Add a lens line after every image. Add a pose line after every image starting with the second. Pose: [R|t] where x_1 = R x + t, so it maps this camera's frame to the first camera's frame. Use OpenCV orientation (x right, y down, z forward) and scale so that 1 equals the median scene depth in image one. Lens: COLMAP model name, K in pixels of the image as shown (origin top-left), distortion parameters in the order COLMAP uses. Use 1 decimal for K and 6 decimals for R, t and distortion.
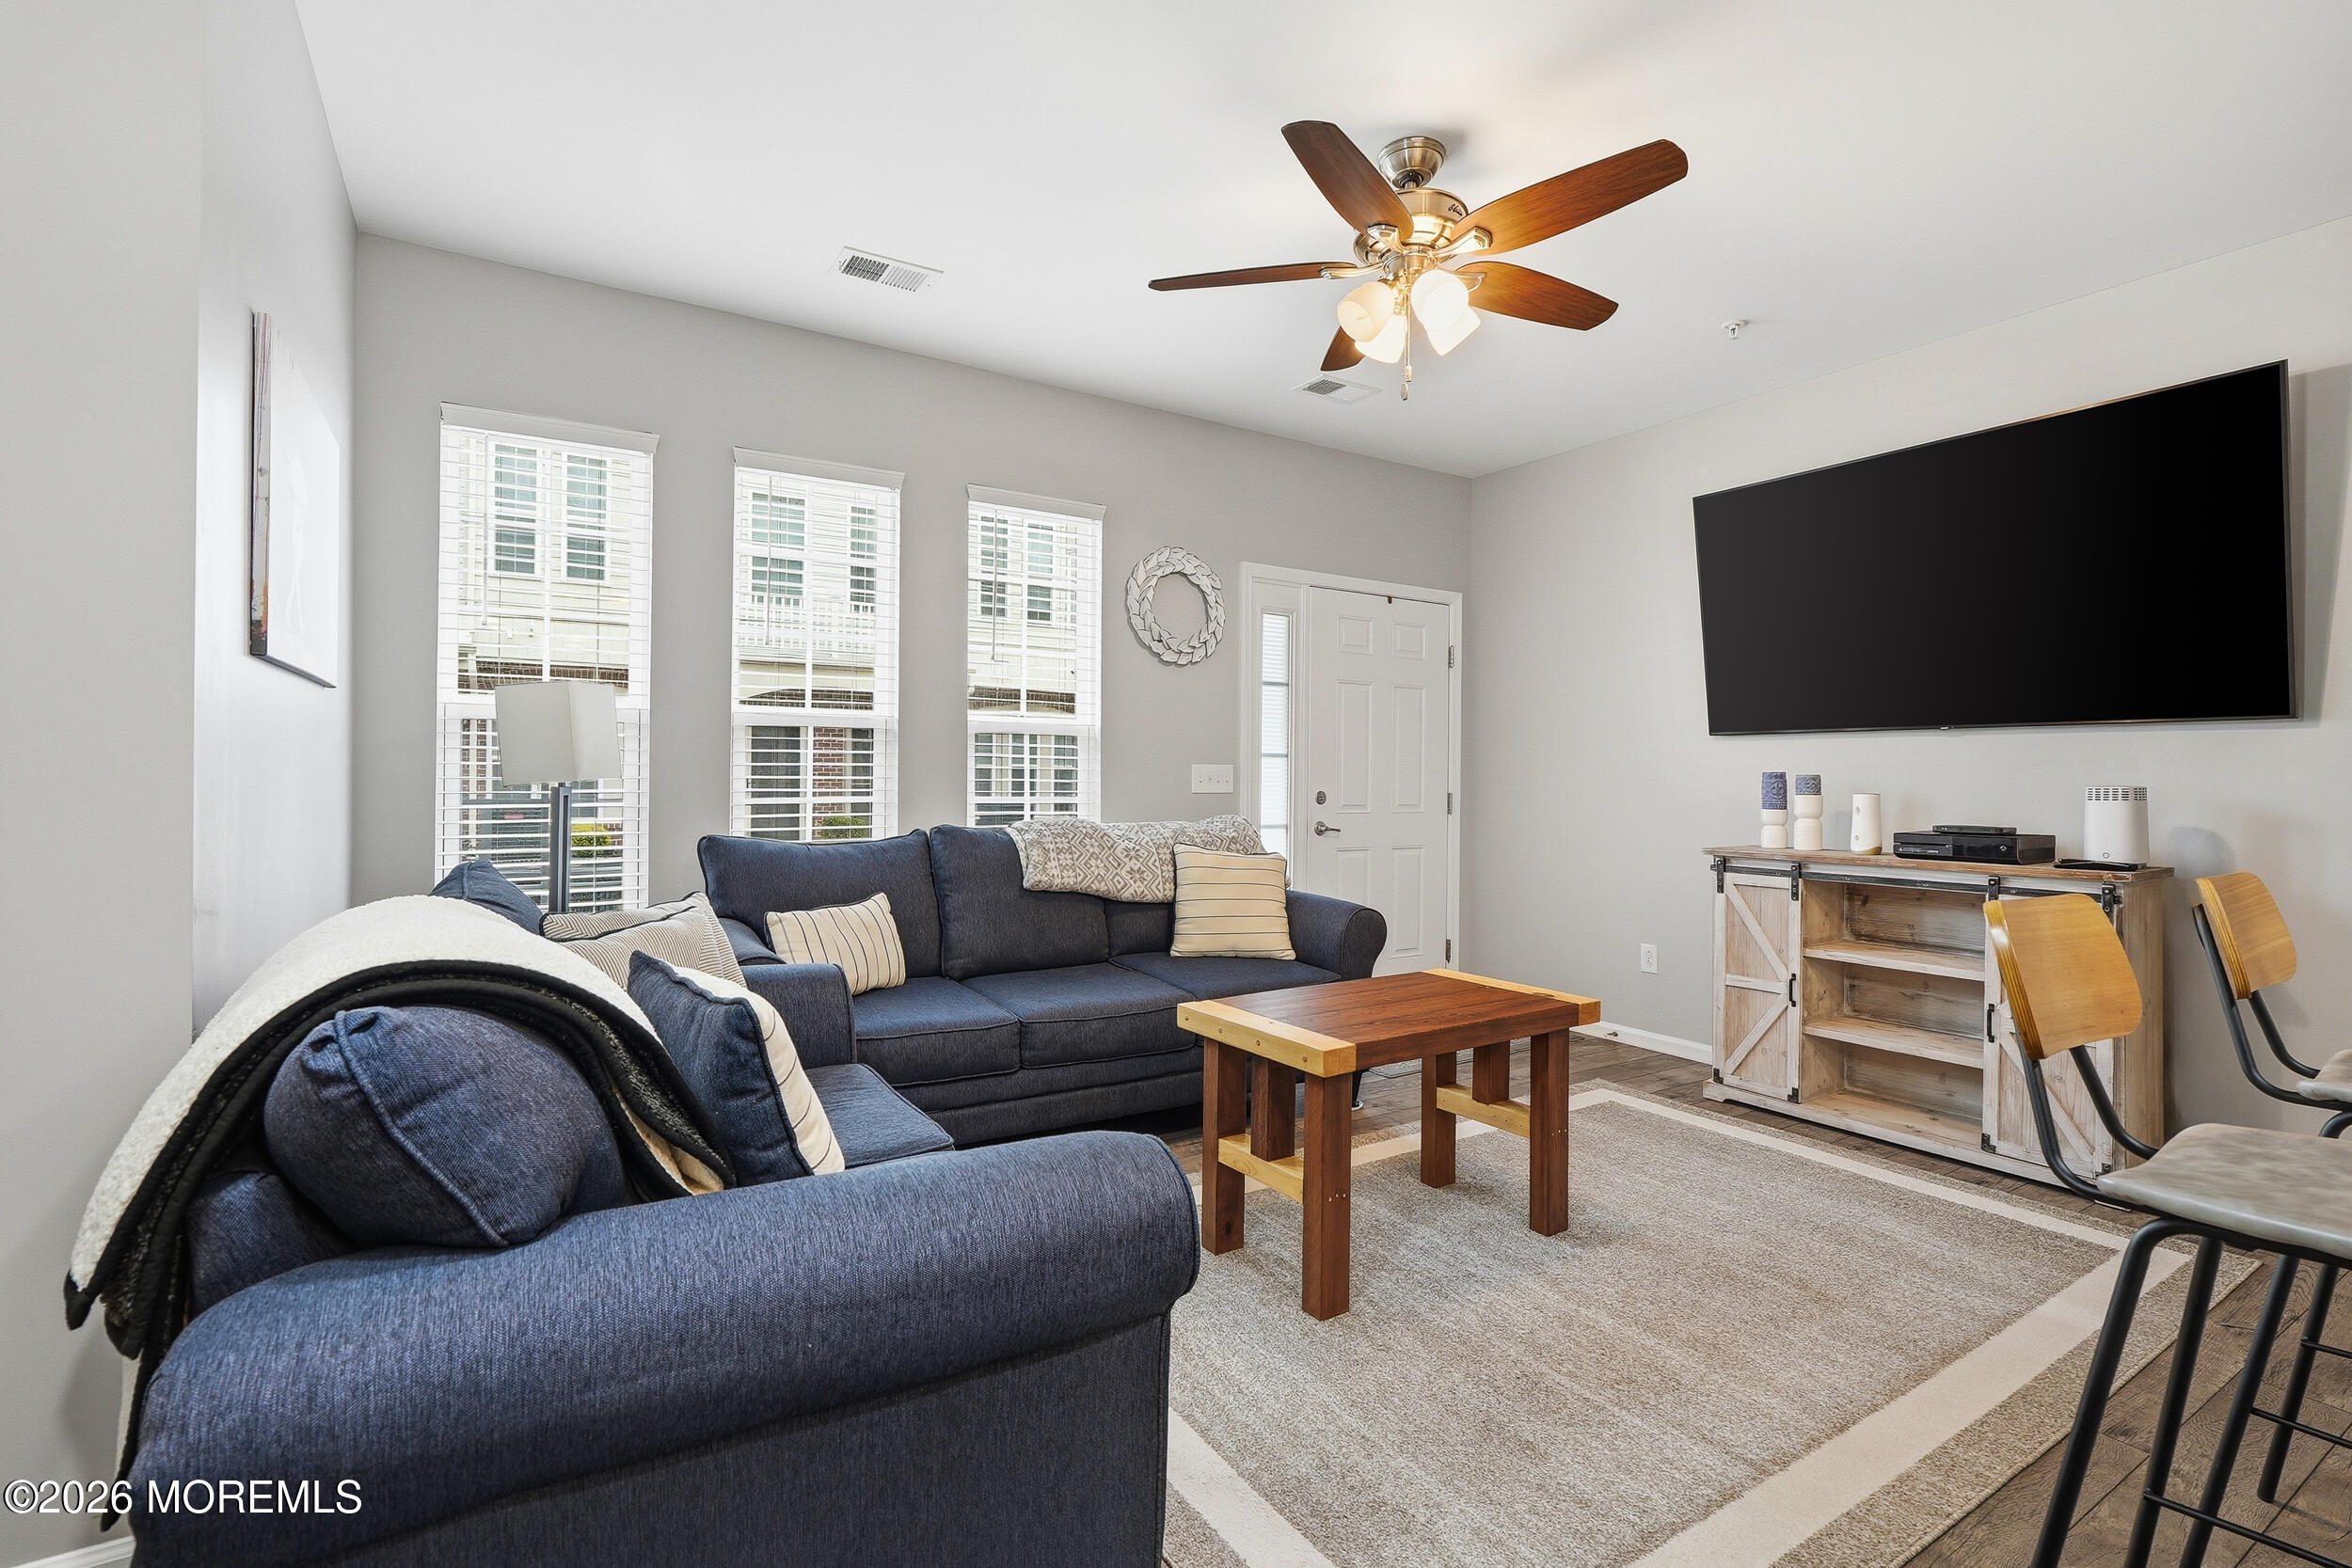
lens RADIAL K [[1062.3, 0, 1174.6], [0, 1062.3, 774.2], [0, 0, 1]] dist [0.000644, 0.000319]
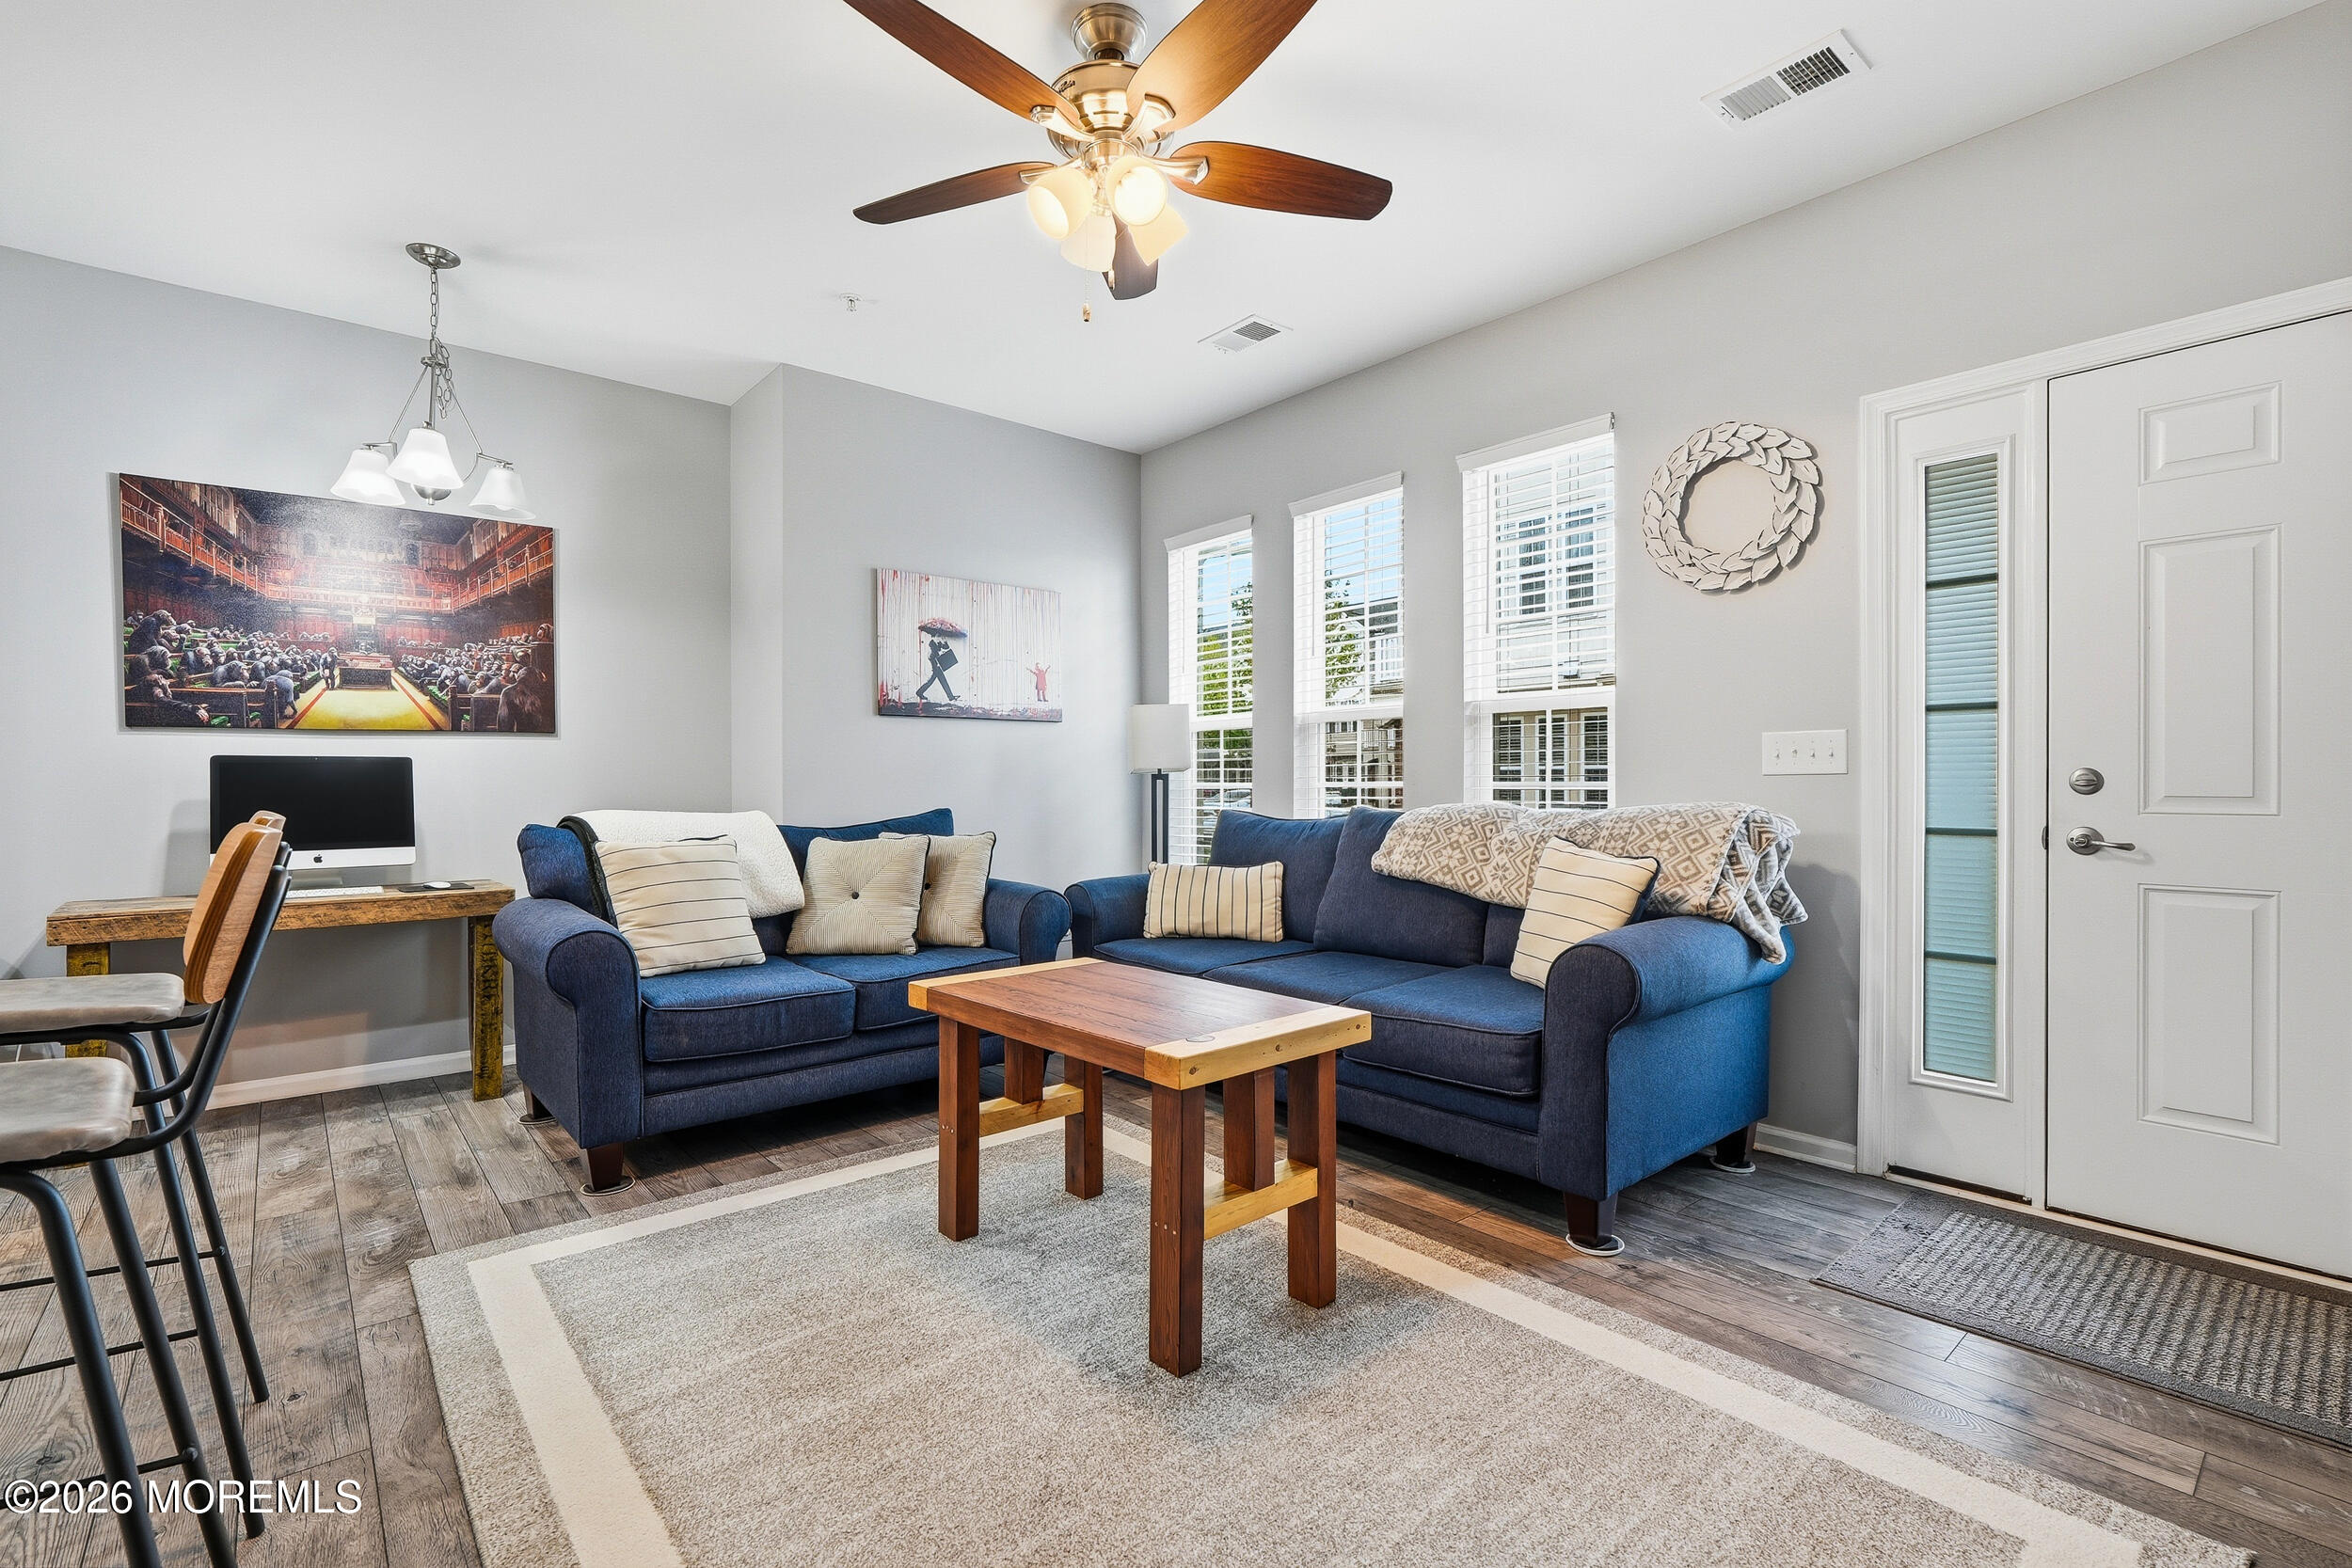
lens RADIAL K [[1056.7, 0, 1176.0], [0, 1056.7, 784.0], [0, 0, 1]] dist [-0.000474, -0.000087]
pose [[0.142286, -0.009730, -0.989778, 0.749145], [0.006249, 0.999941, -0.008931, 0.032450], [0.989806, -0.004914, 0.142339, 0.637963]]
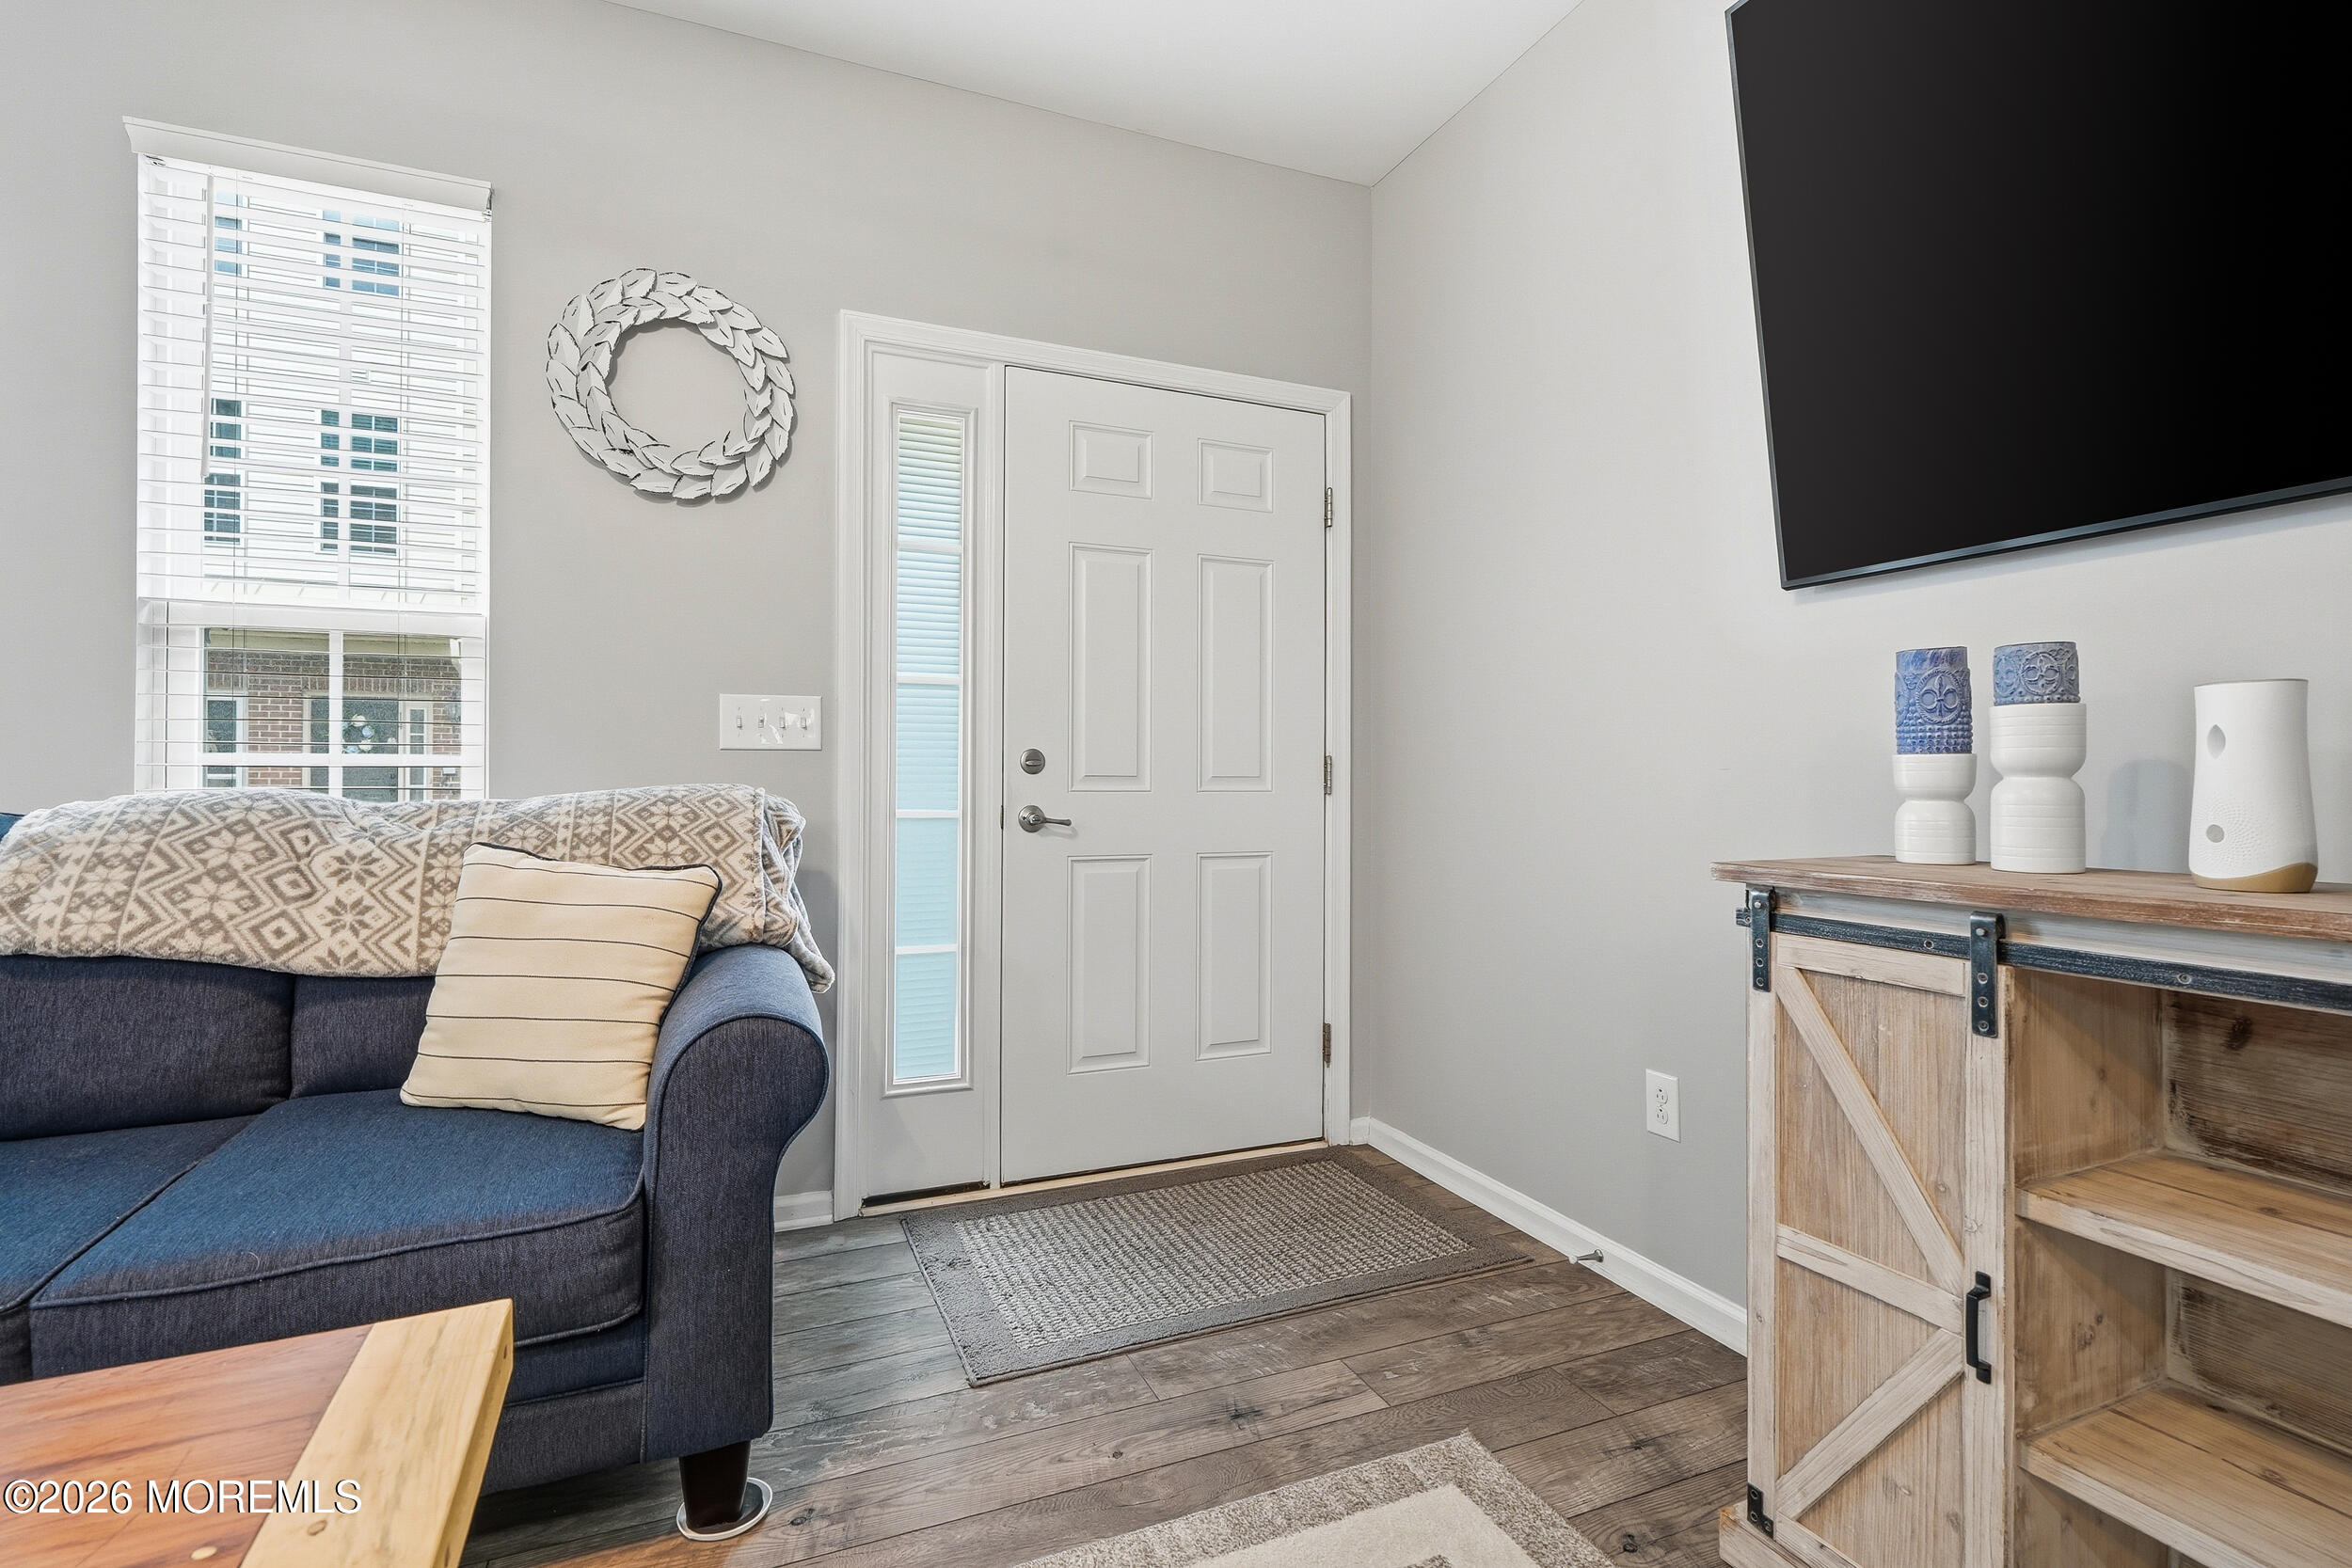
lens RADIAL K [[1078.8, 0, 1166.5], [0, 1078.8, 771.8], [0, 0, 1]] dist [-0.002825, -0.000265]
pose [[0.985420, -0.008473, -0.169930, 0.382410], [0.007560, 0.999953, -0.006020, 0.040056], [0.169973, 0.004648, 0.985438, 0.617356]]
